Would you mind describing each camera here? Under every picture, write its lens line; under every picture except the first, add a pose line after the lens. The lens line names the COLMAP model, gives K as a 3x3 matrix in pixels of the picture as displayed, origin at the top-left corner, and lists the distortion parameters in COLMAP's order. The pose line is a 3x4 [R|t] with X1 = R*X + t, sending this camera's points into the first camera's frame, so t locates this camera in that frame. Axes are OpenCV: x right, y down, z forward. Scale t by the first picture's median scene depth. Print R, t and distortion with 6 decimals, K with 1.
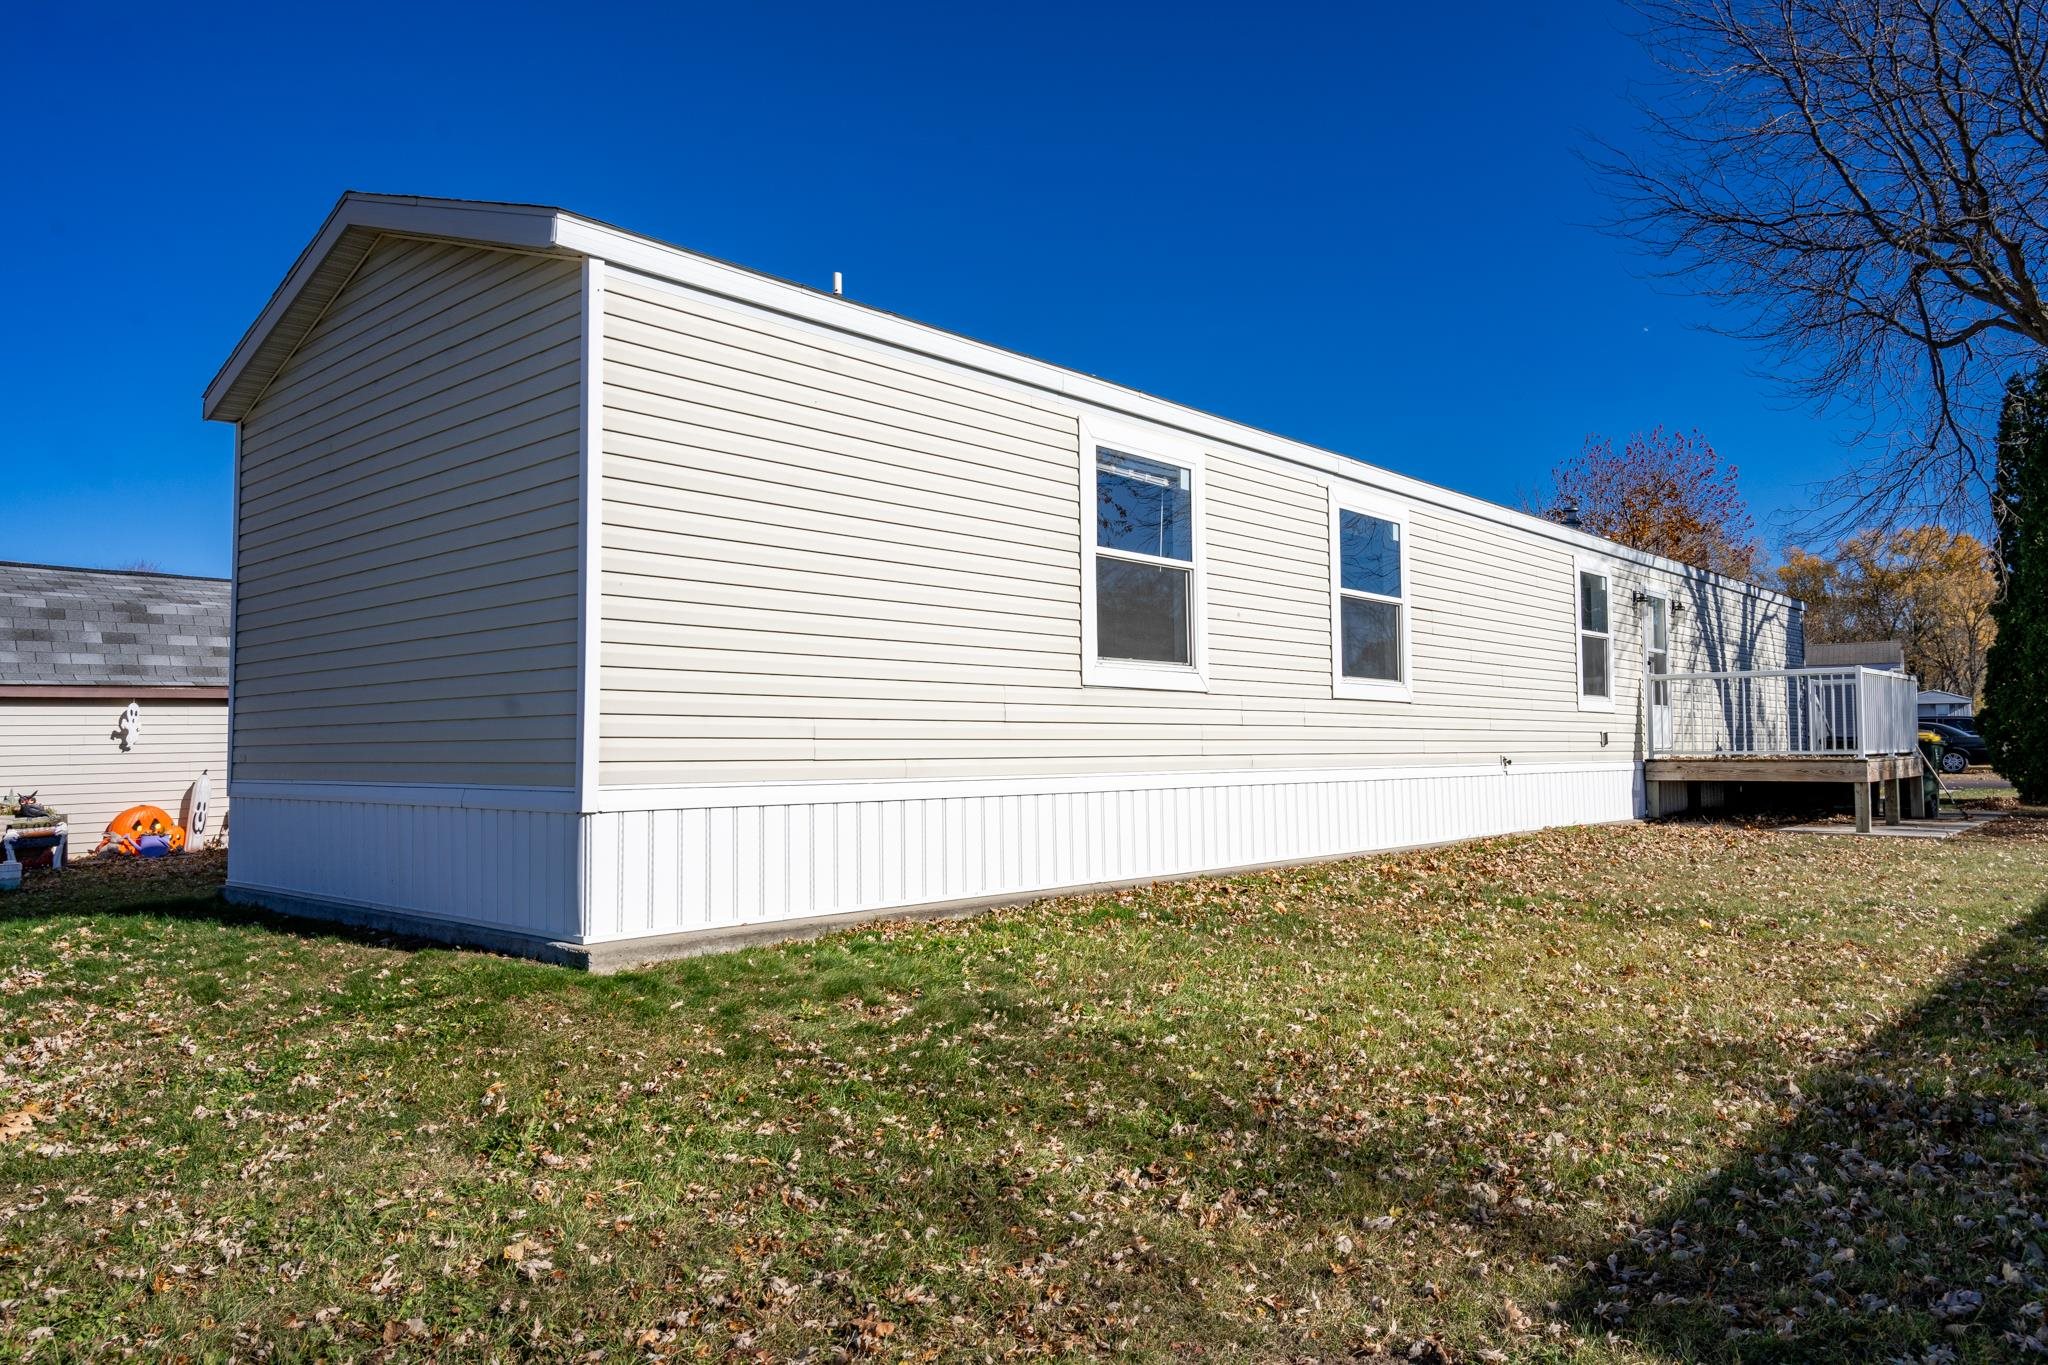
lens RADIAL K [[1366.8, 0, 1023.2], [0, 1366.8, 650.3], [0, 0, 1]] dist [-0.024252, 0.001391]
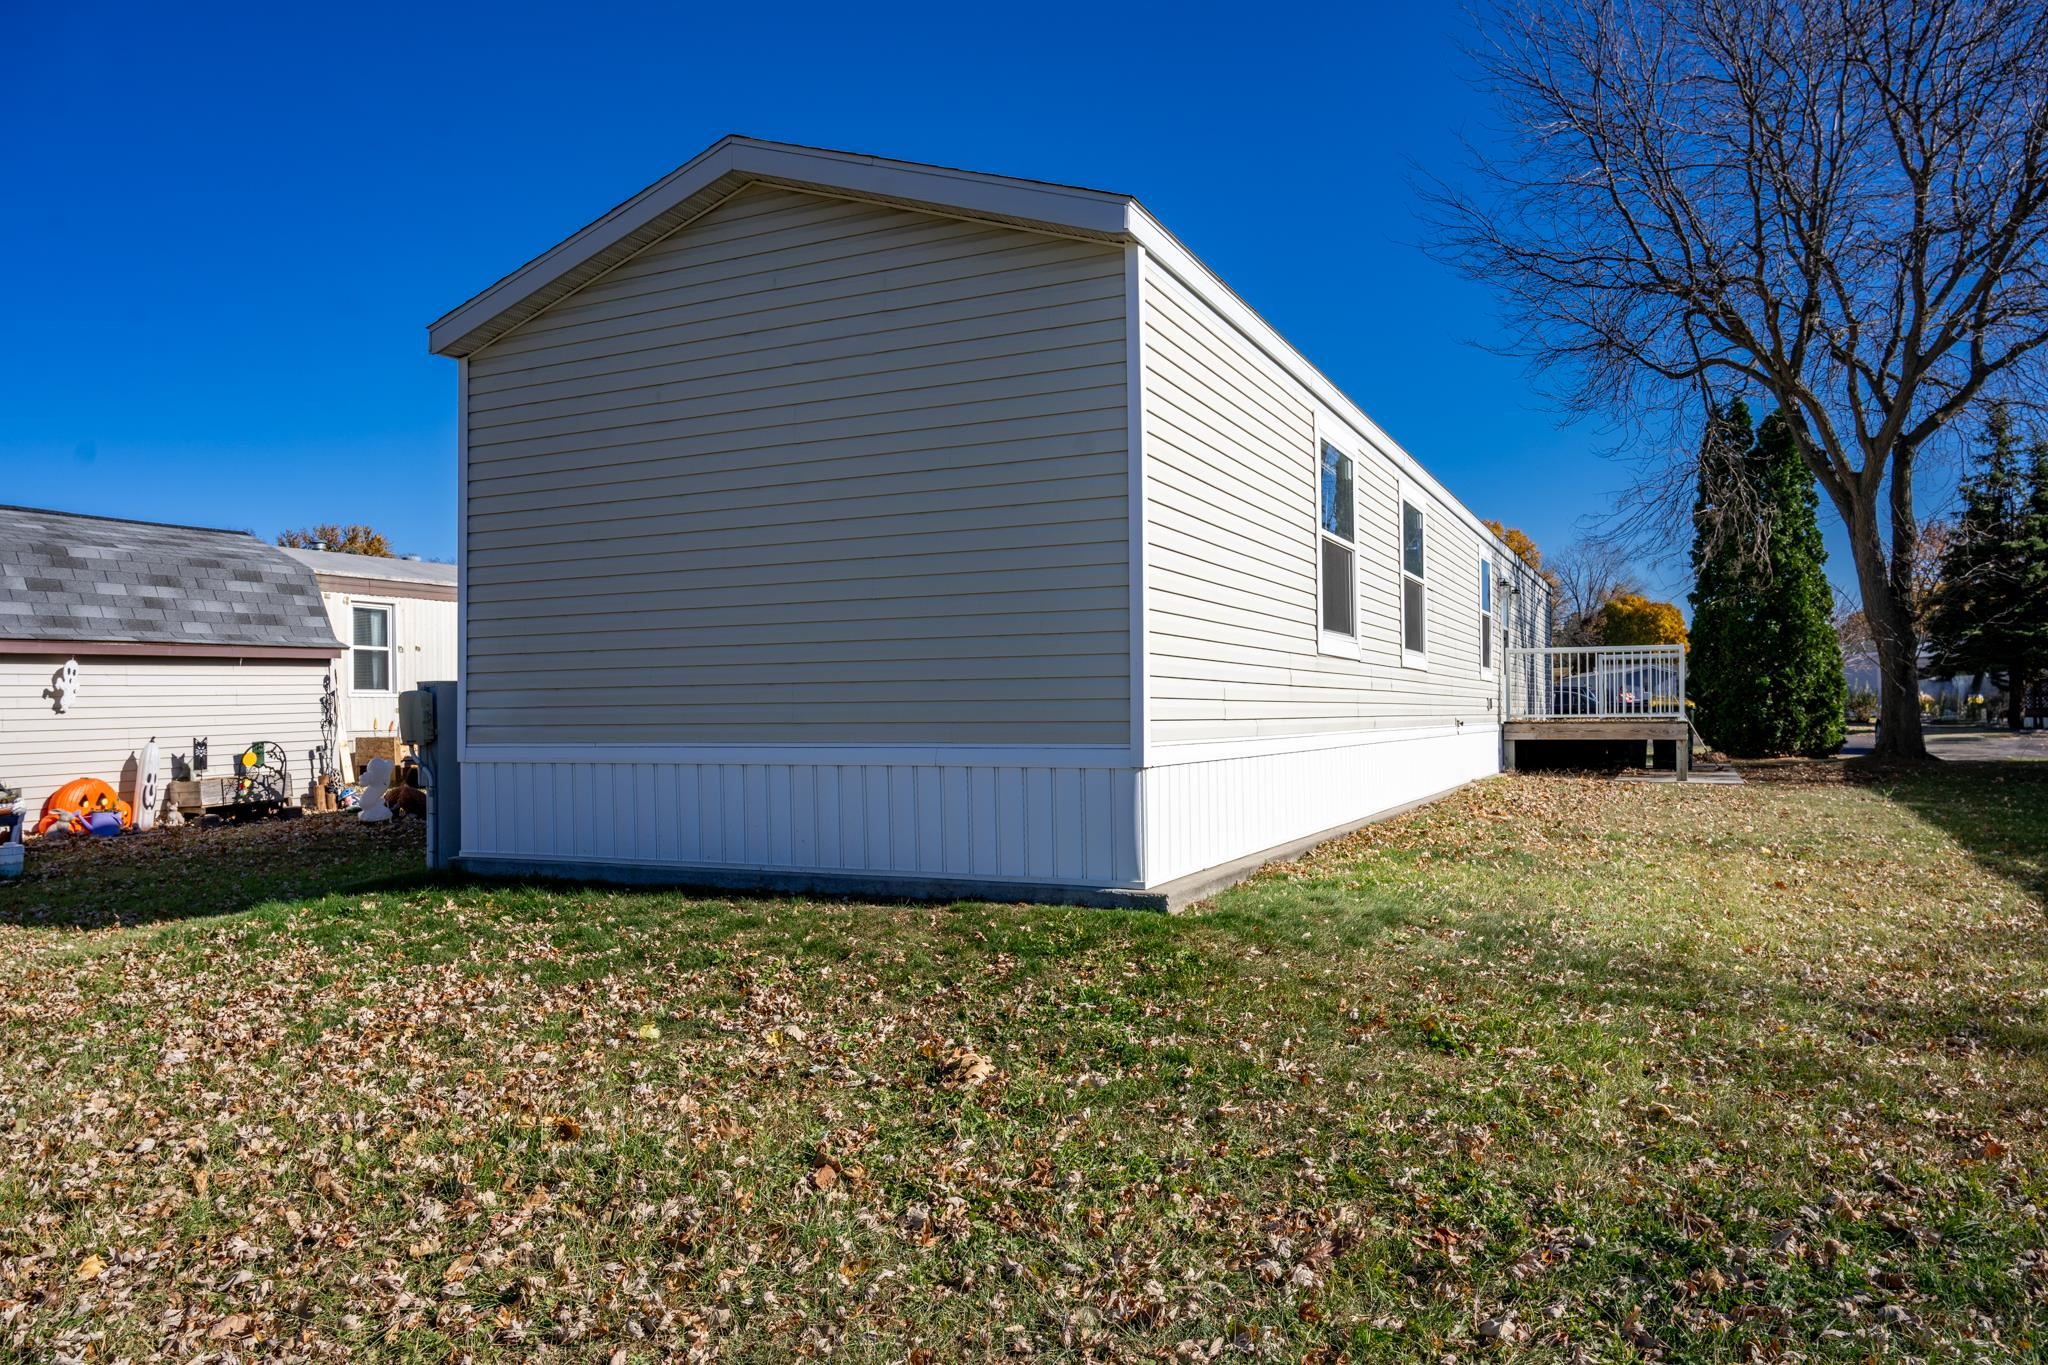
lens RADIAL K [[1362.5, 0, 1022.5], [0, 1362.5, 674.9], [0, 0, 1]] dist [-0.007502, 0.004219]
pose [[0.960356, 0.007219, 0.278684, -0.315832], [-0.019117, 0.999017, 0.040000, 0.001960], [-0.278121, -0.043742, 0.959549, -0.002901]]
